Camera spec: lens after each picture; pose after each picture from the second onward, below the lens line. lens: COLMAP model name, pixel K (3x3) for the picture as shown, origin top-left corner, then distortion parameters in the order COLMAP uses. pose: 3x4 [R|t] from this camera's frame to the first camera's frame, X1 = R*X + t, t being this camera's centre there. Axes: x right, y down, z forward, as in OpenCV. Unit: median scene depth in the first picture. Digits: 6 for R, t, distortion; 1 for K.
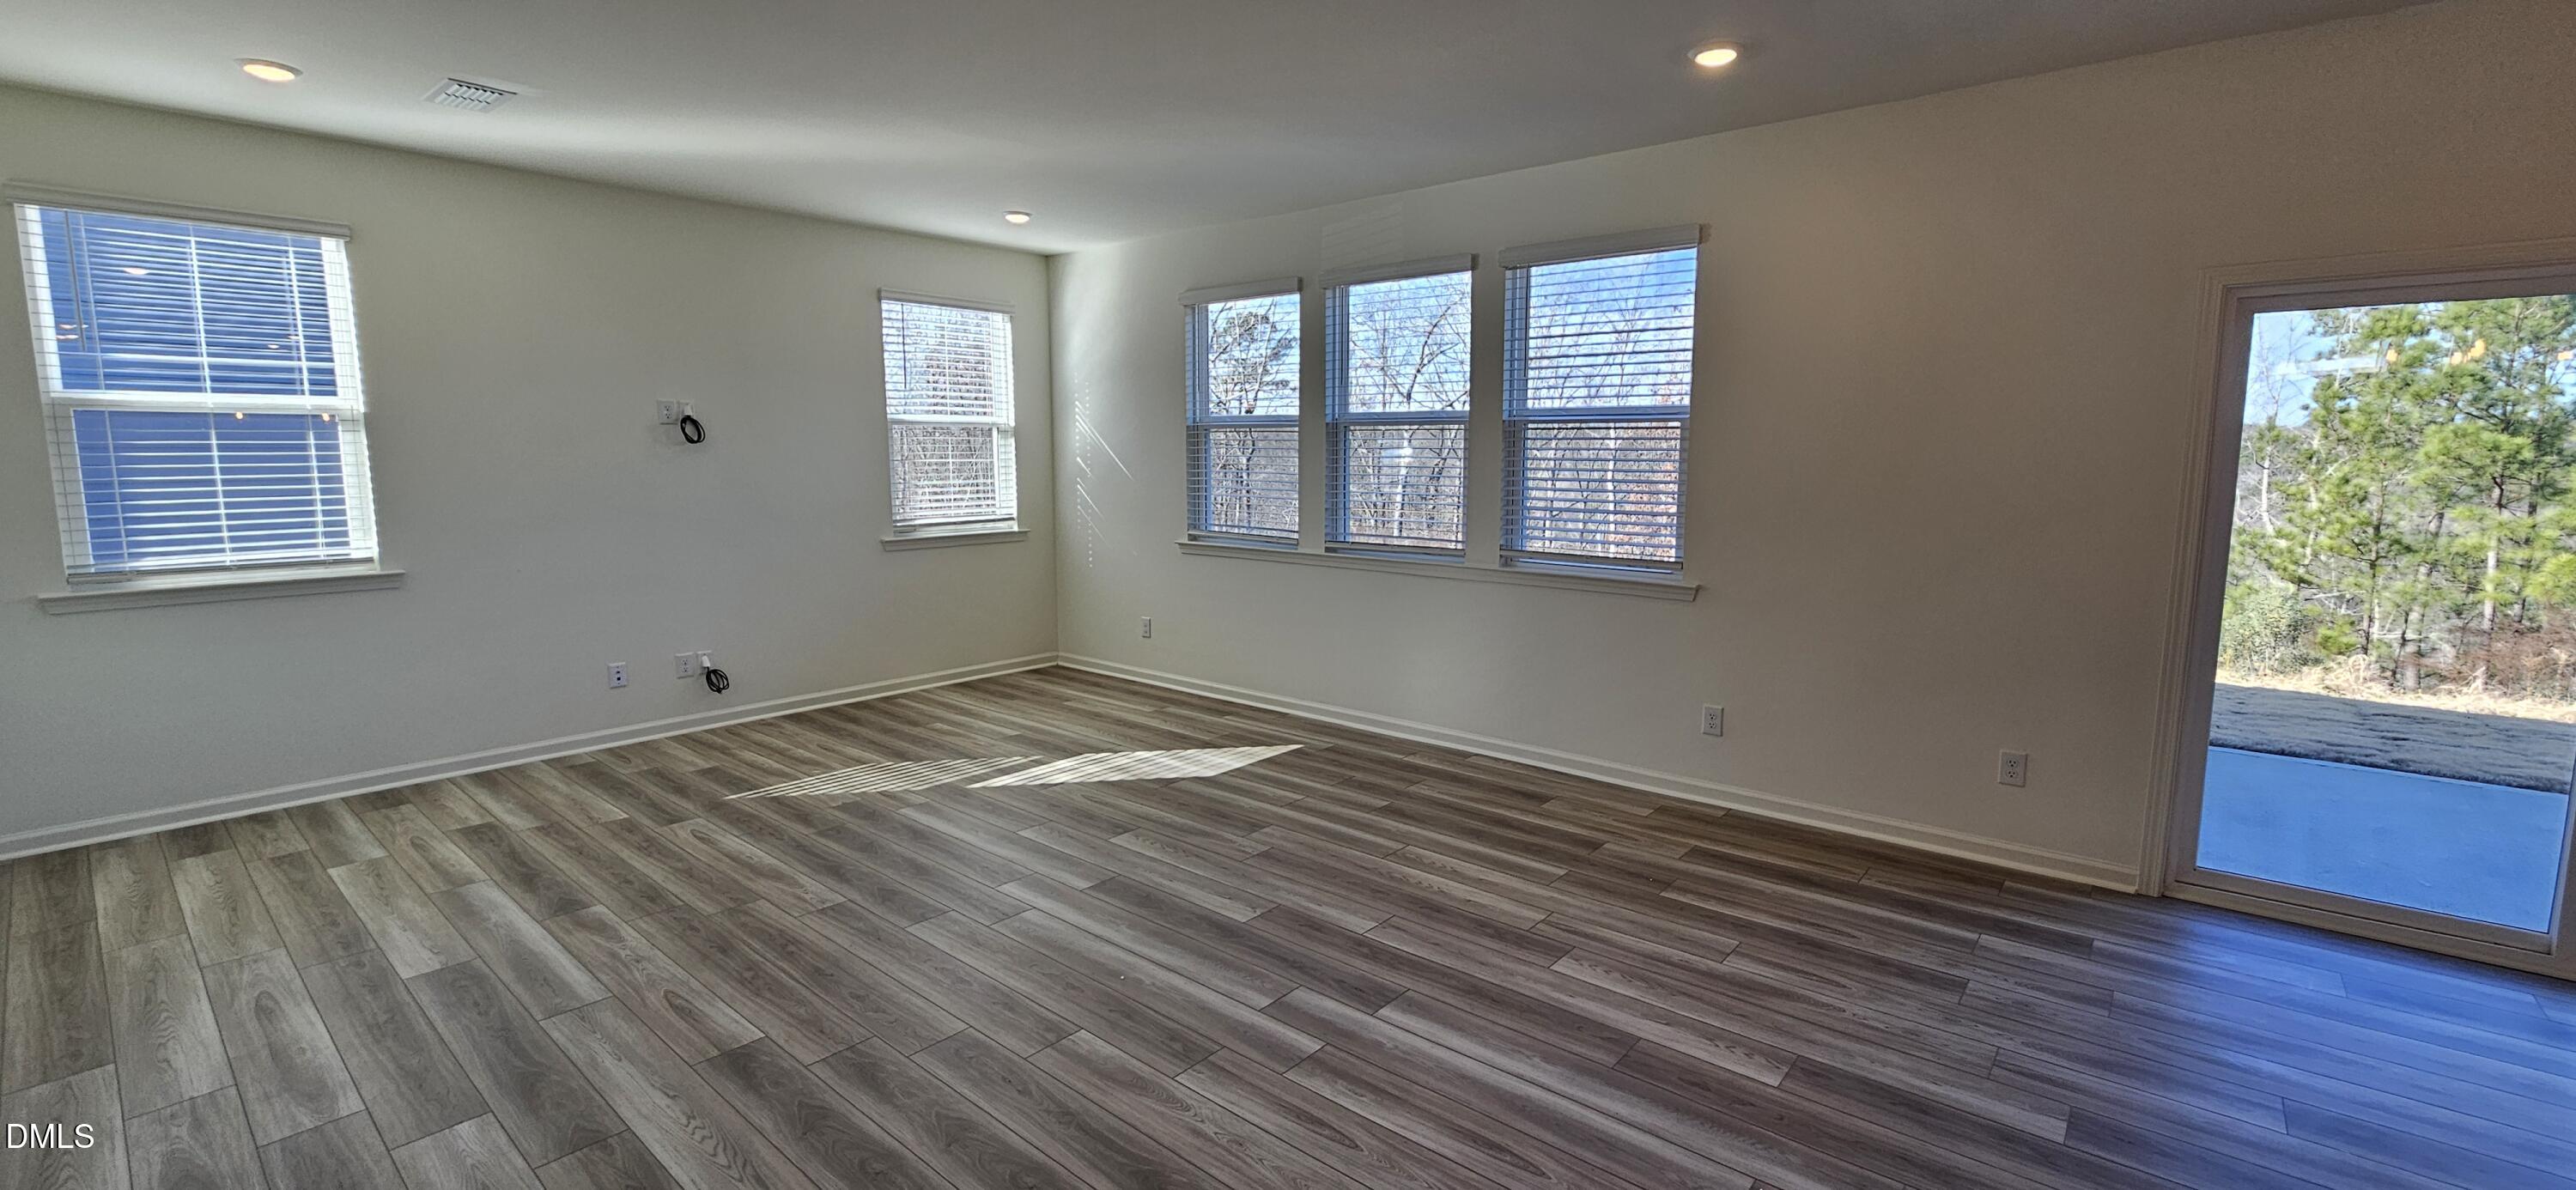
lens RADIAL K [[1065.1, 0, 1288.0], [0, 1065.1, 595.0], [0, 0, 1]] dist [-0.002521, -0.000178]
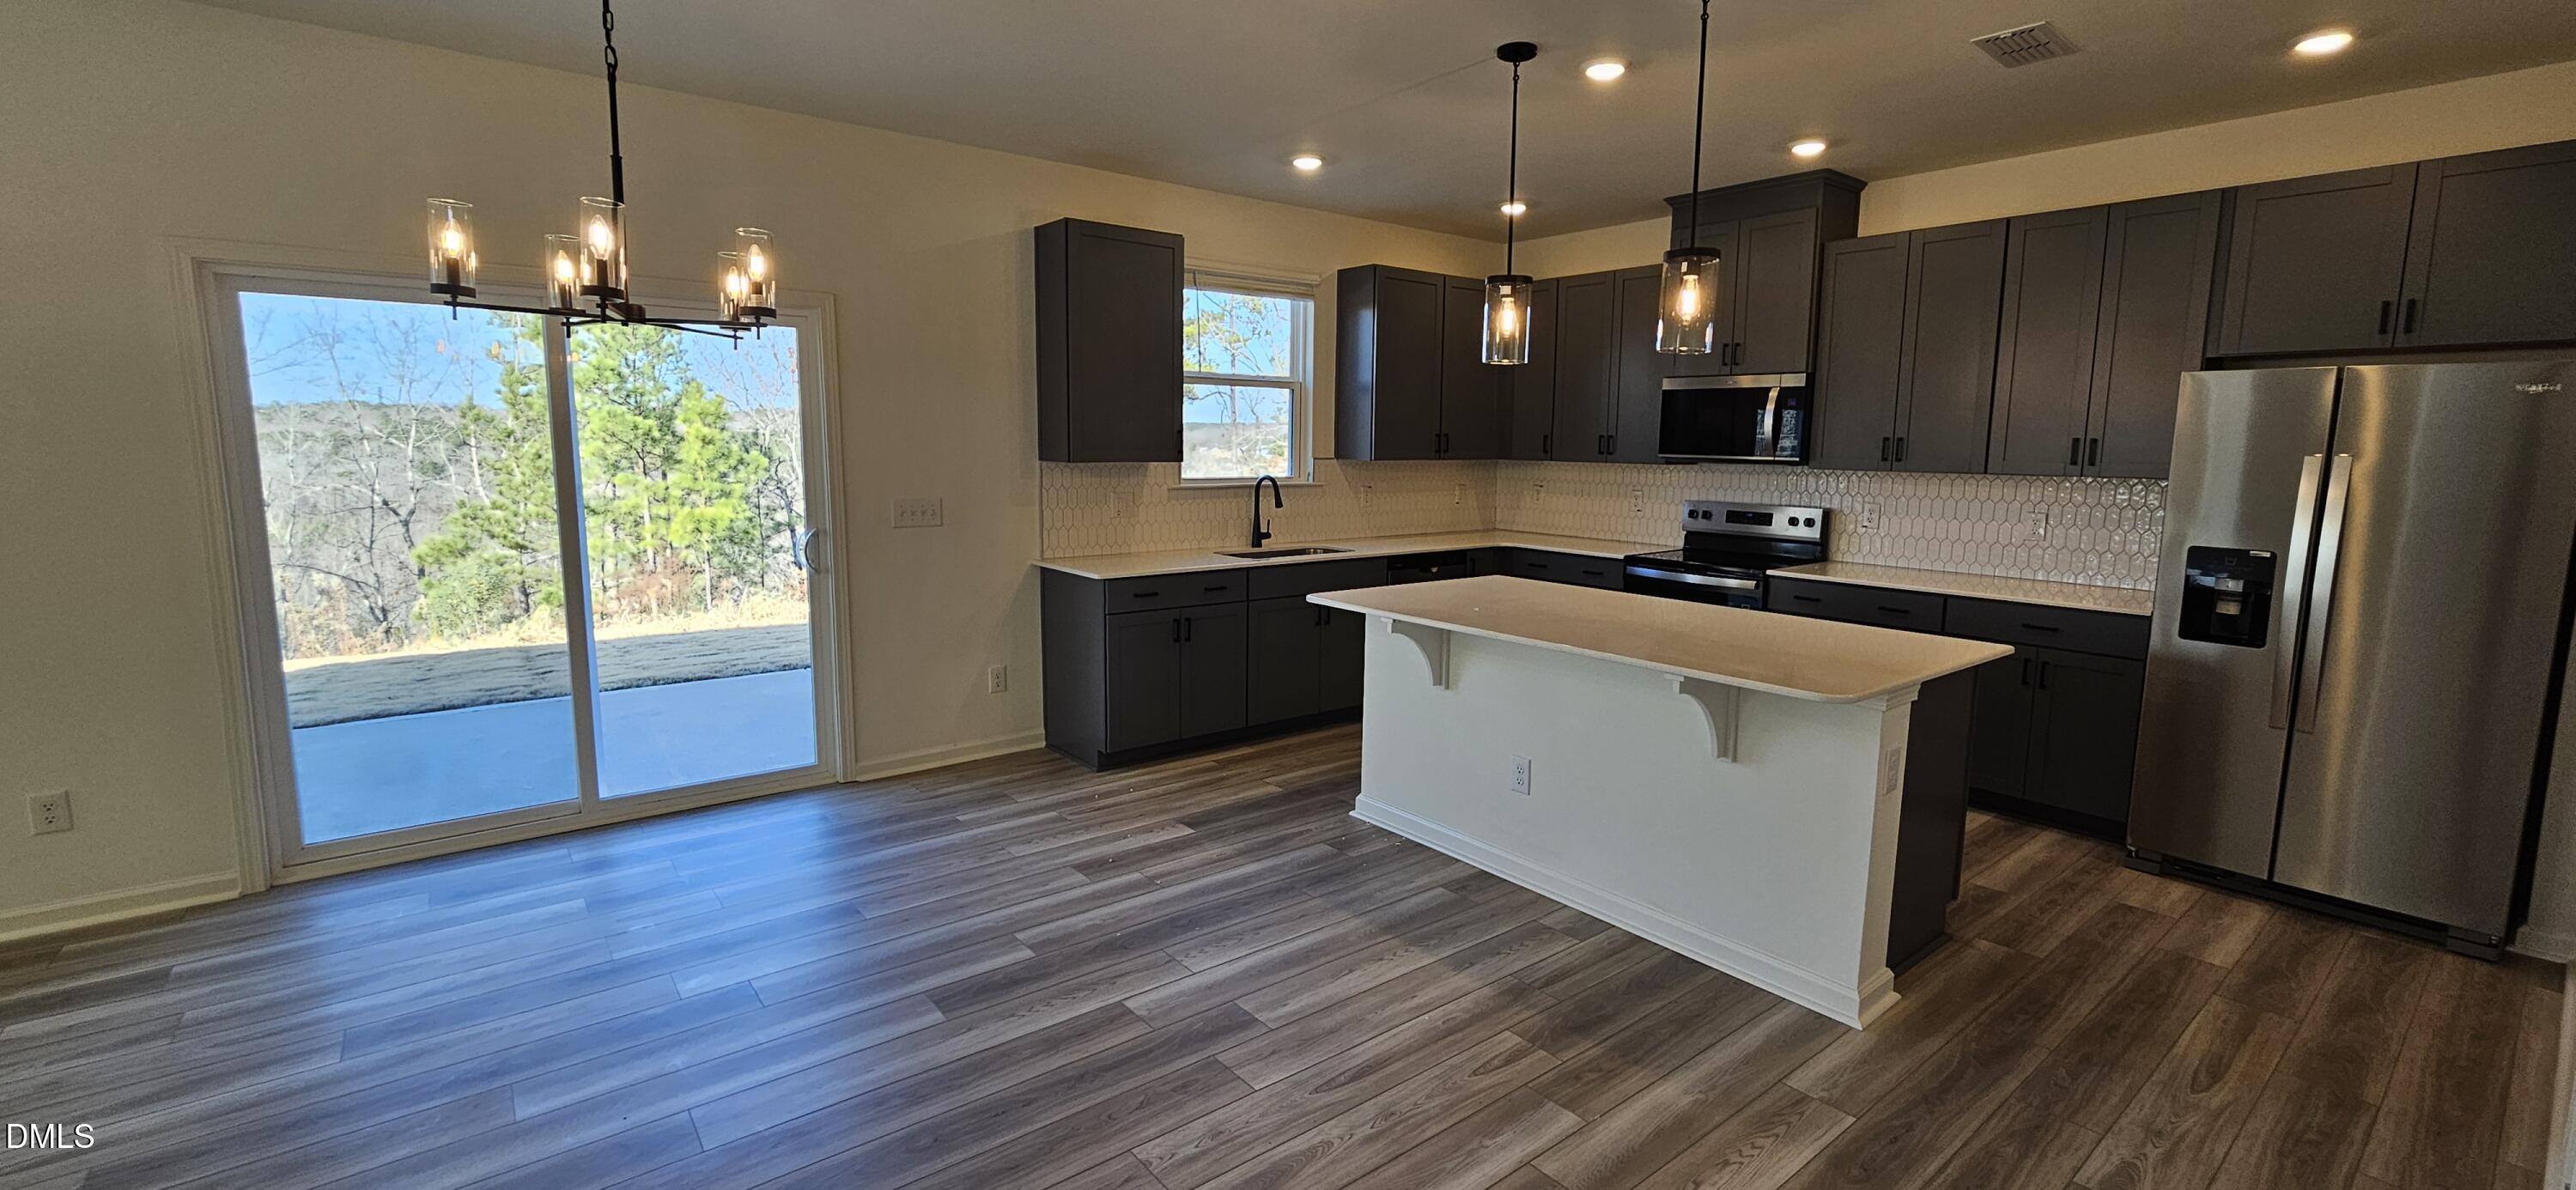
lens RADIAL K [[1065.1, 0, 1288.0], [0, 1065.1, 595.0], [0, 0, 1]] dist [-0.002521, -0.000178]
pose [[0.180904, -0.142651, 0.973100, 0.069650], [0.122773, 0.984961, 0.121566, 0.011781], [-0.975808, 0.097479, 0.195697, -0.128188]]
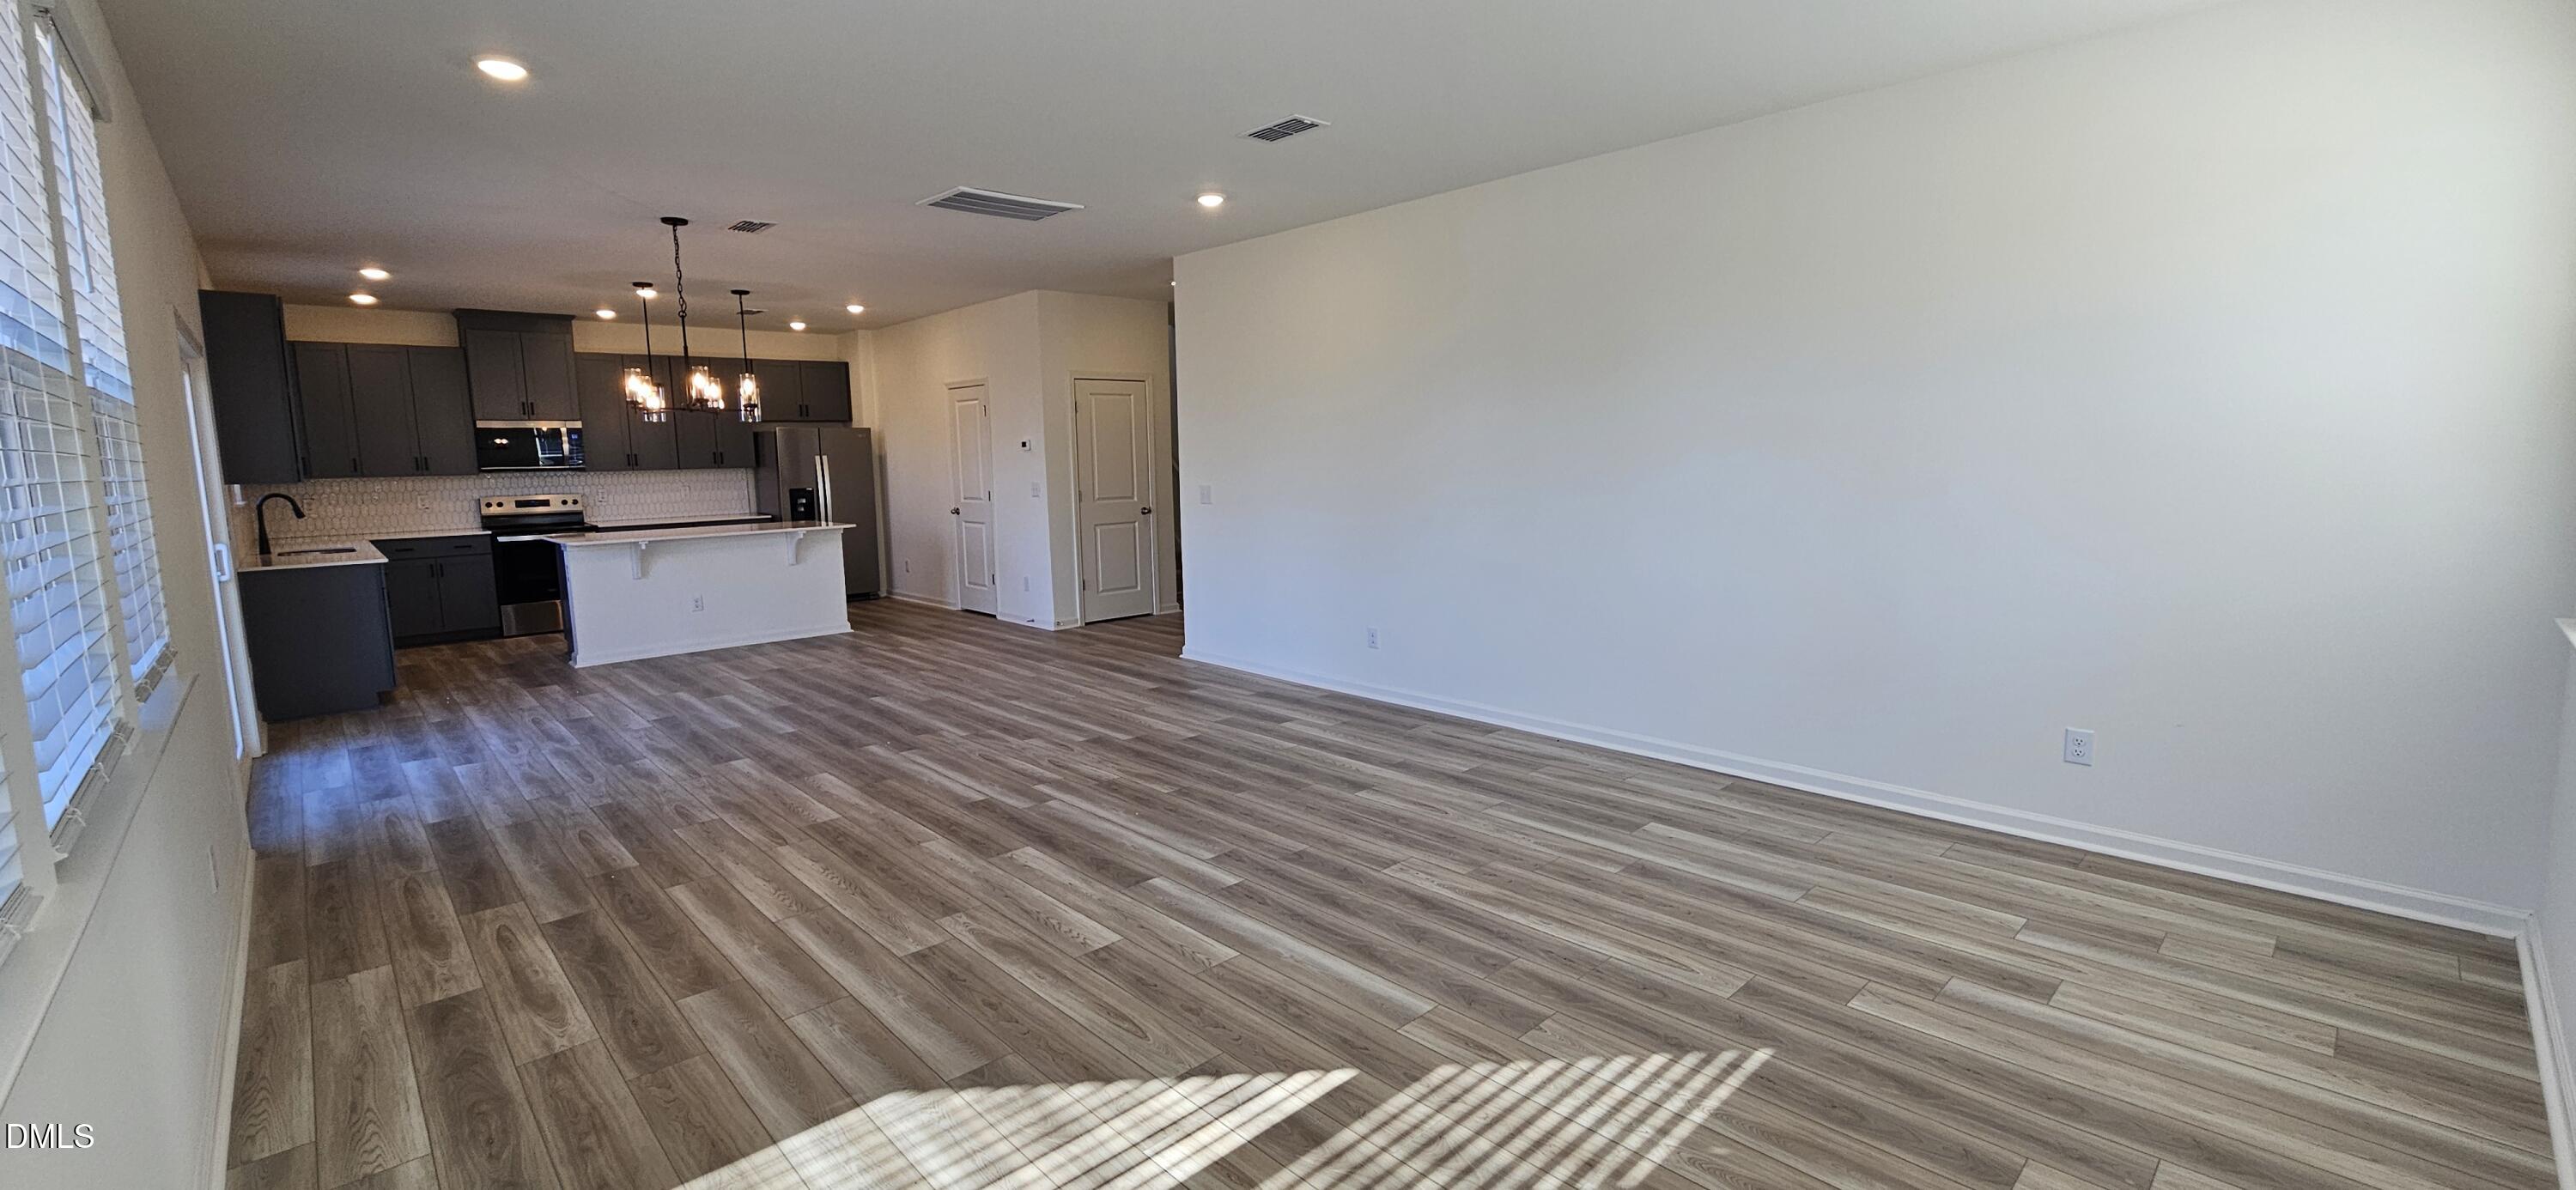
lens RADIAL K [[1065.1, 0, 1288.0], [0, 1065.1, 595.0], [0, 0, 1]] dist [-0.002521, -0.000178]
pose [[-0.994324, 0.004953, 0.106281, -0.389519], [0.033431, 0.962867, 0.267899, -0.230795], [-0.101008, 0.269932, -0.957567, 1.732293]]
